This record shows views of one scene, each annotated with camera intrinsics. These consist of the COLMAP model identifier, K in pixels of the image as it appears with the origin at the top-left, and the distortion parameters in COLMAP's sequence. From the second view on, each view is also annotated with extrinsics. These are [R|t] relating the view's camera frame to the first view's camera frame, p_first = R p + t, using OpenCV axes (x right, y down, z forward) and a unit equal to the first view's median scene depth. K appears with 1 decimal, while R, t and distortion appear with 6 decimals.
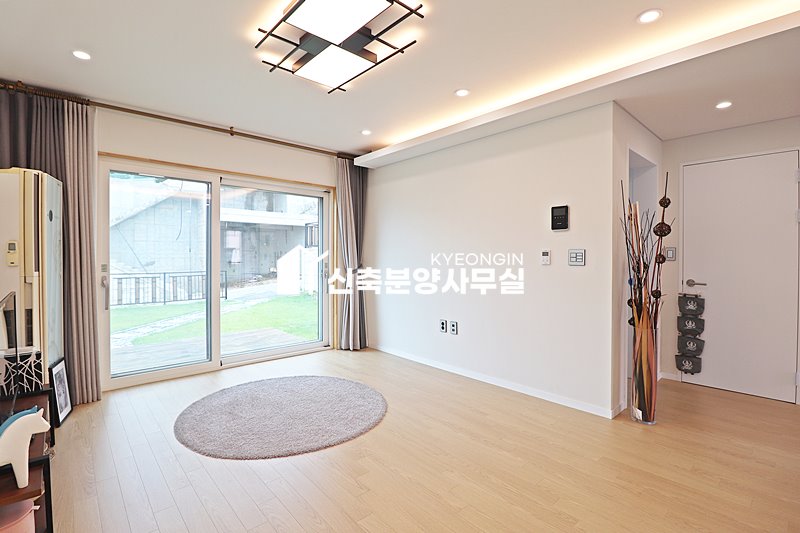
lens RADIAL K [[371.8, 0, 399.4], [0, 371.8, 259.4], [0, 0, 1]] dist [0.000839, -0.014463]
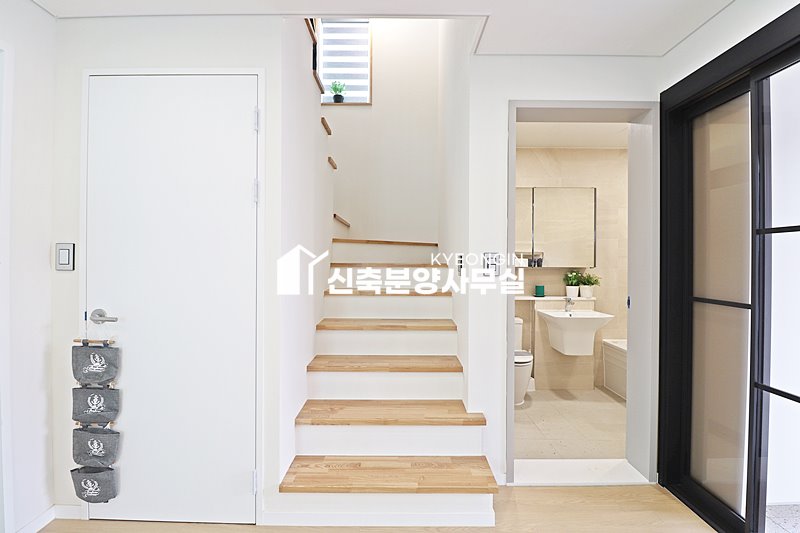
lens RADIAL K [[371.8, 0, 399.4], [0, 371.8, 259.4], [0, 0, 1]] dist [0.000839, -0.014463]
pose [[0.678531, 0.003024, 0.734566, 0.701415], [0.002413, 0.999977, -0.006346, -0.007430], [-0.734568, 0.006079, 0.678508, 0.381234]]
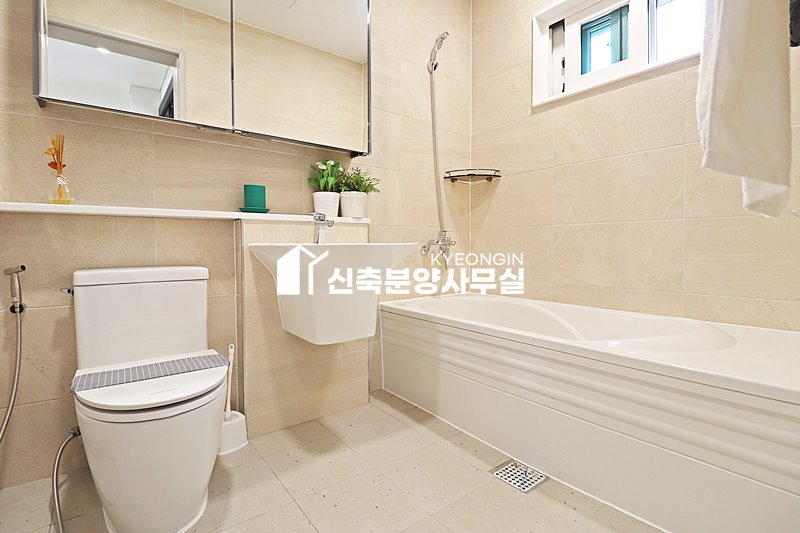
lens RADIAL K [[371.8, 0, 399.4], [0, 371.8, 259.4], [0, 0, 1]] dist [0.000839, -0.014463]
pose [[0.072809, -0.039229, 0.996574, 0.967141], [0.009778, 0.999206, 0.038618, 0.051782], [-0.997298, 0.006932, 0.073135, 0.476936]]
